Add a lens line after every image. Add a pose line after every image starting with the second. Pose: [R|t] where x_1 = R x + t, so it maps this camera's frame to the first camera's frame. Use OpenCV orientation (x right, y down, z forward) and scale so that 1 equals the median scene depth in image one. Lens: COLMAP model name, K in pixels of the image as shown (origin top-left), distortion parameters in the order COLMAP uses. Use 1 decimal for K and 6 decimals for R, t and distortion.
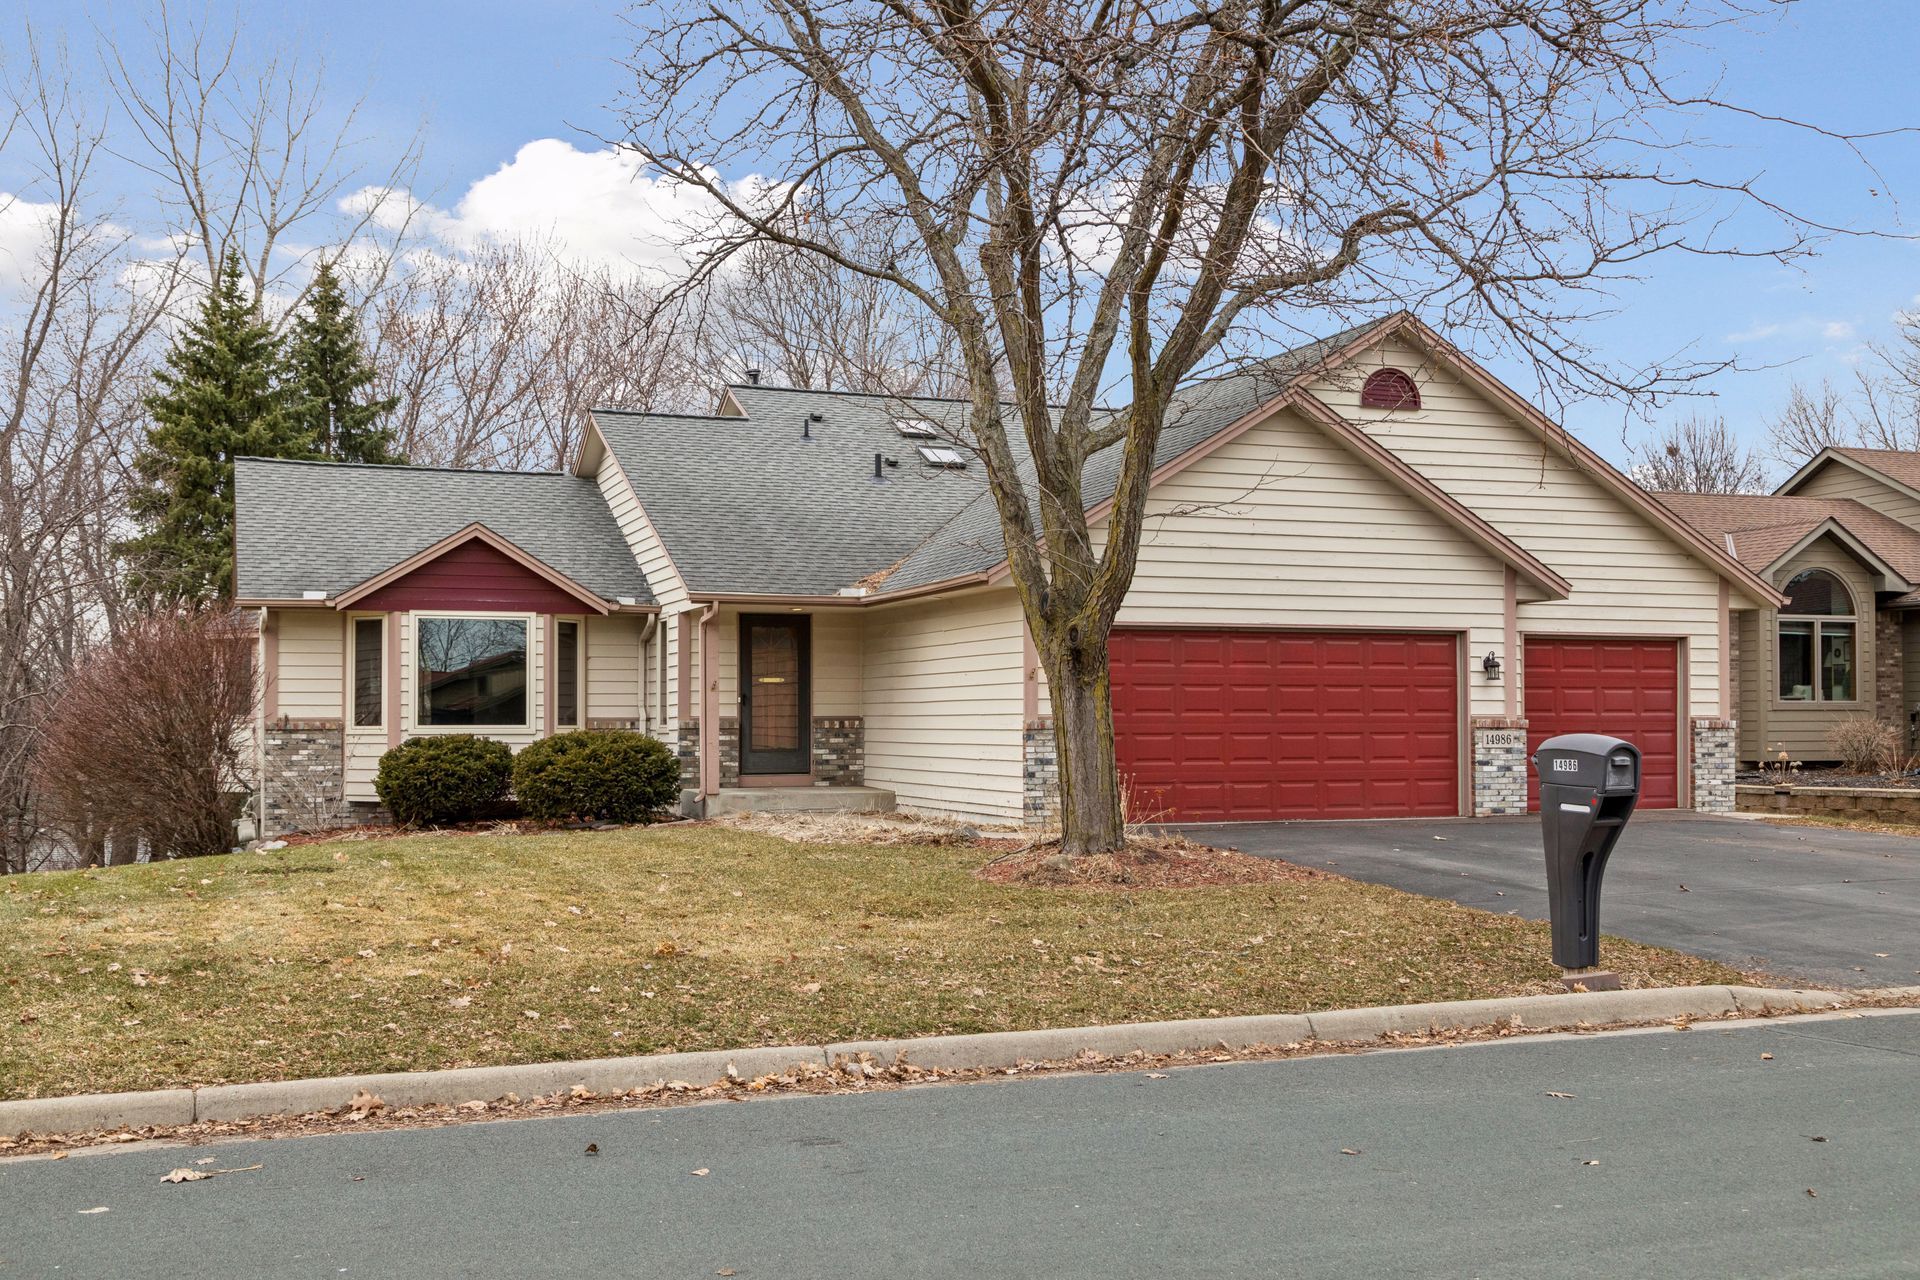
lens RADIAL K [[2004.9, 0, 959.5], [0, 2004.9, 643.9], [0, 0, 1]] dist [0.000972, 0.000000]
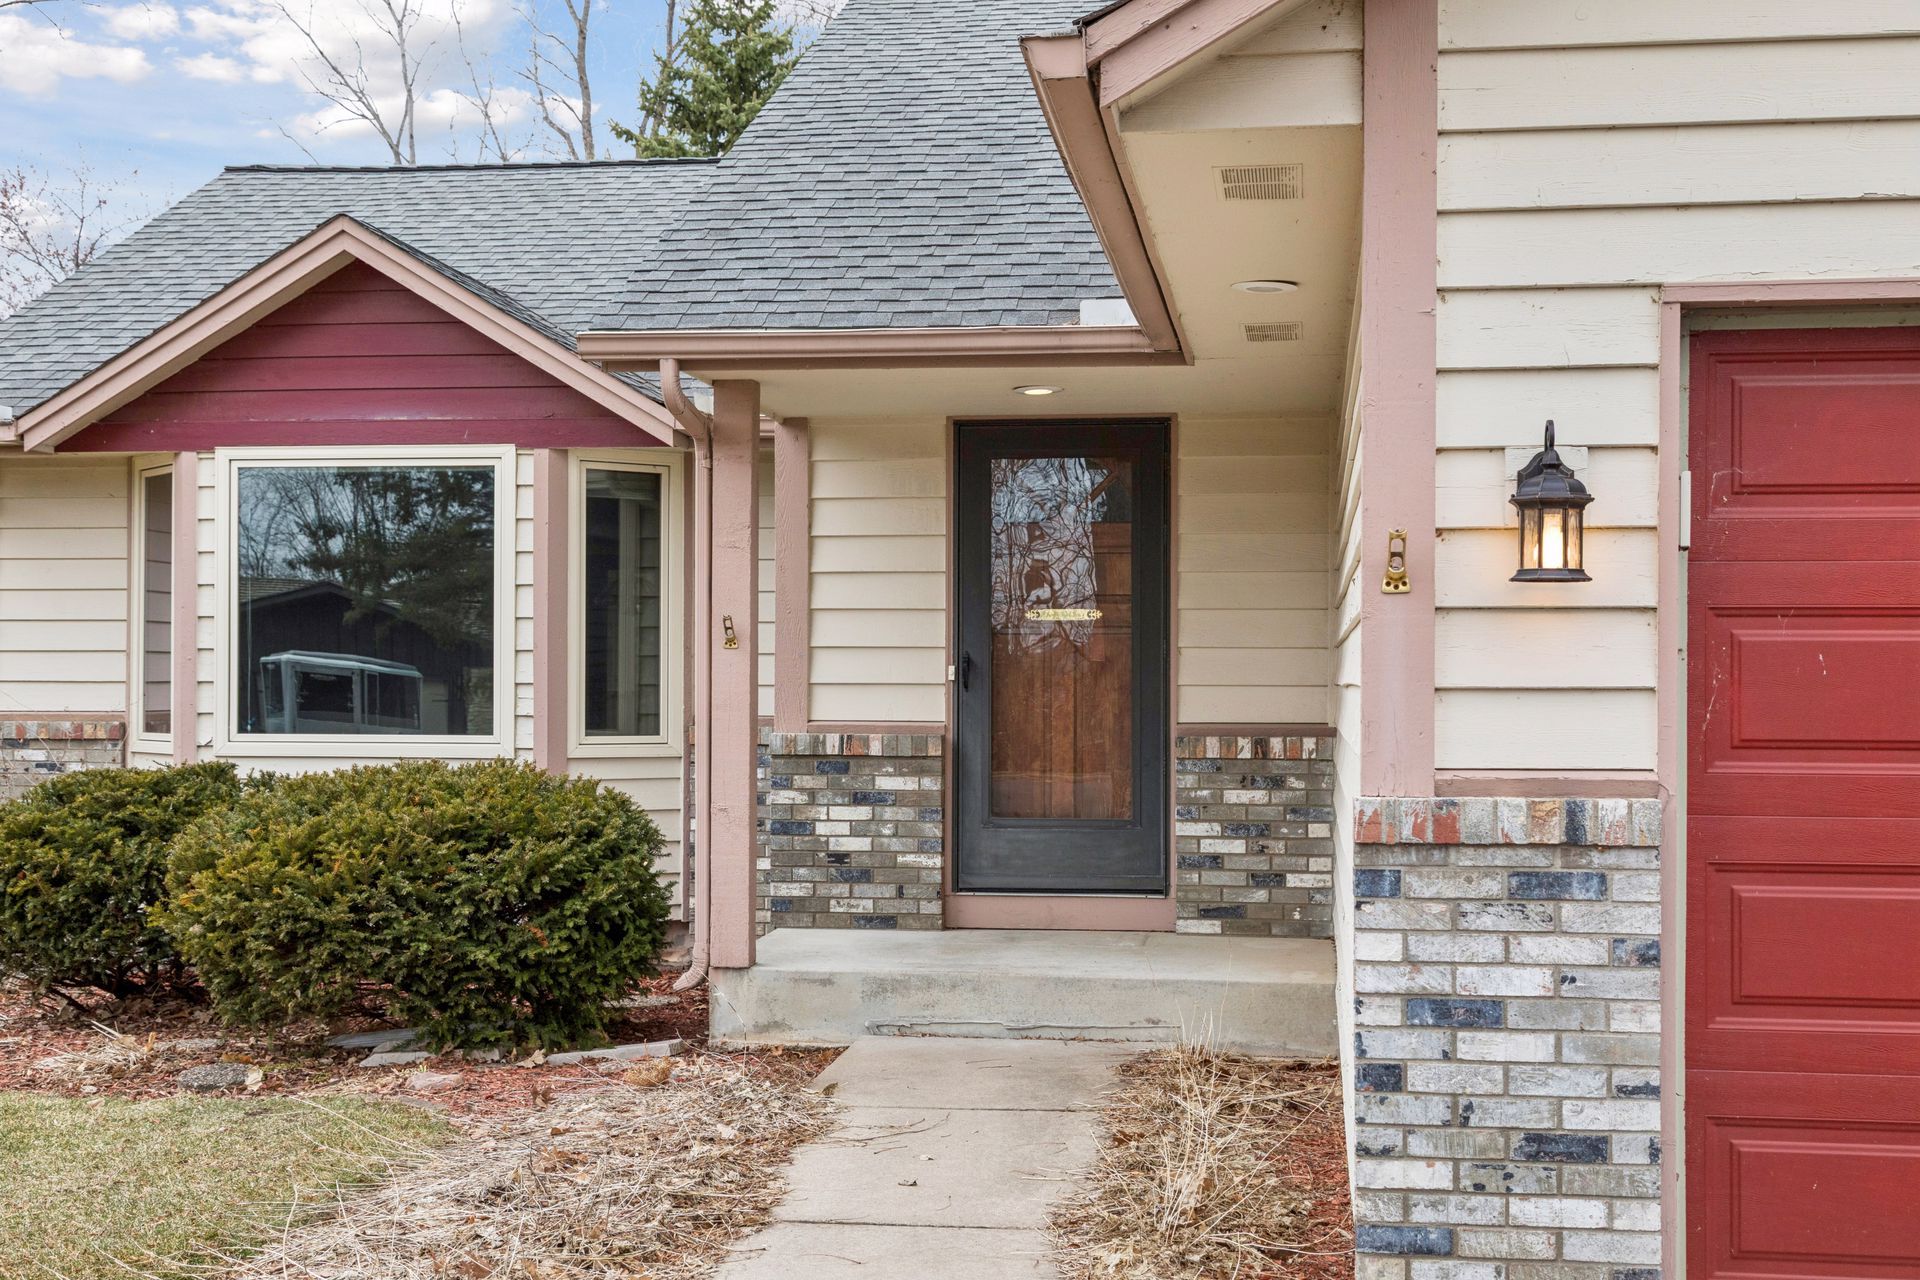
lens RADIAL K [[2442.9, 0, 959.0], [0, 2442.9, 640.8], [0, 0, 1]] dist [0.016947, 0.000000]
pose [[0.869419, -0.002246, -0.494070, 0.097944], [0.013628, 0.999718, 0.019437, 0.014340], [0.493887, -0.023632, 0.869205, 0.640024]]
